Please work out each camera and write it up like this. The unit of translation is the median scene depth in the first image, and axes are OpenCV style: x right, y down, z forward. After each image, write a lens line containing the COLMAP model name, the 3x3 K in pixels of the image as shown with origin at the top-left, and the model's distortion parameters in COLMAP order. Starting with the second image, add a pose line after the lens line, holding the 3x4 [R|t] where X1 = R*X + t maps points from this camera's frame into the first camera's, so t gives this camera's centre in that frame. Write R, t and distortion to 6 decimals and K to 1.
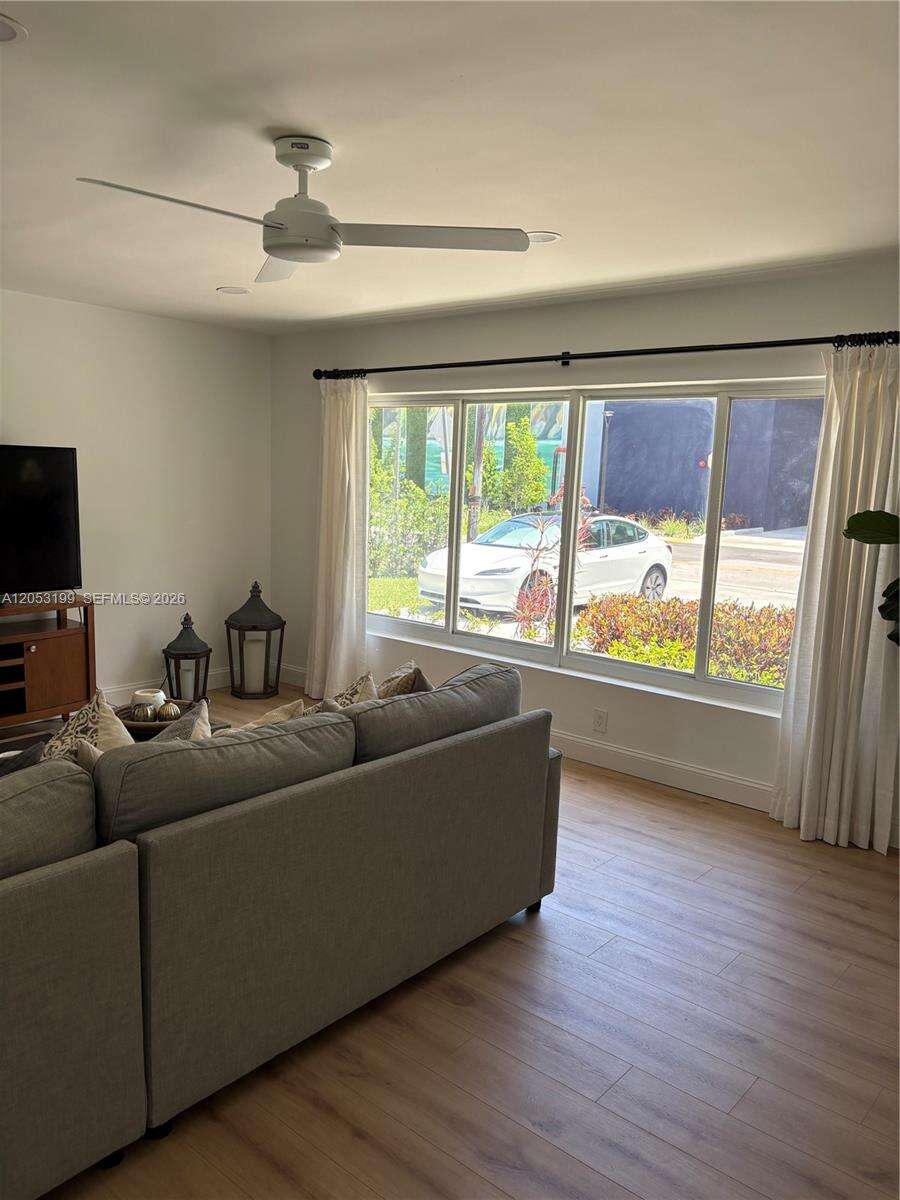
lens RADIAL K [[914.4, 0, 447.5], [0, 914.4, 600.3], [0, 0, 1]] dist [0.078357, -0.090010]
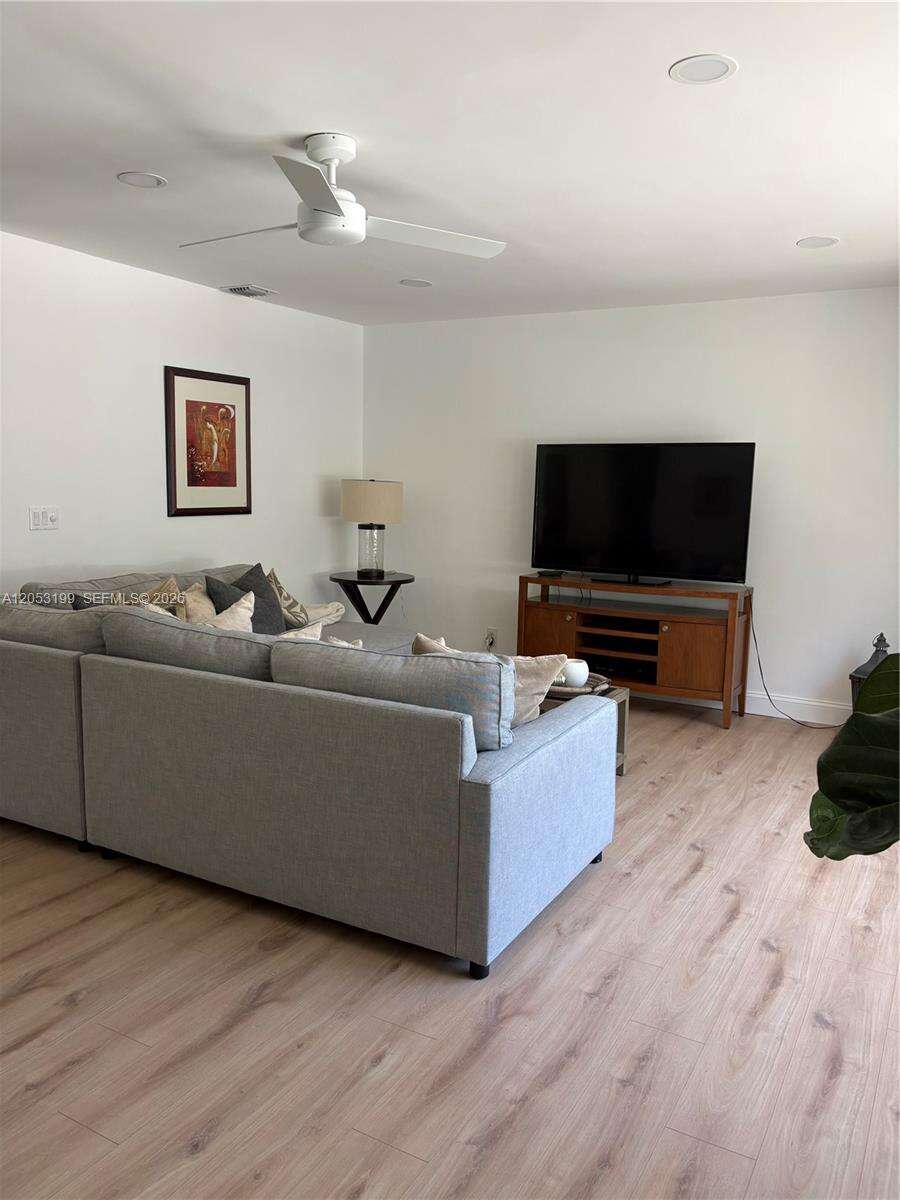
lens RADIAL K [[914.4, 0, 447.5], [0, 914.4, 600.3], [0, 0, 1]] dist [0.078357, -0.090010]
pose [[0.179866, 0.103452, -0.978236, 0.940982], [-0.152881, 0.985311, 0.076091, -0.039146], [0.971739, 0.135867, 0.193040, 0.896562]]
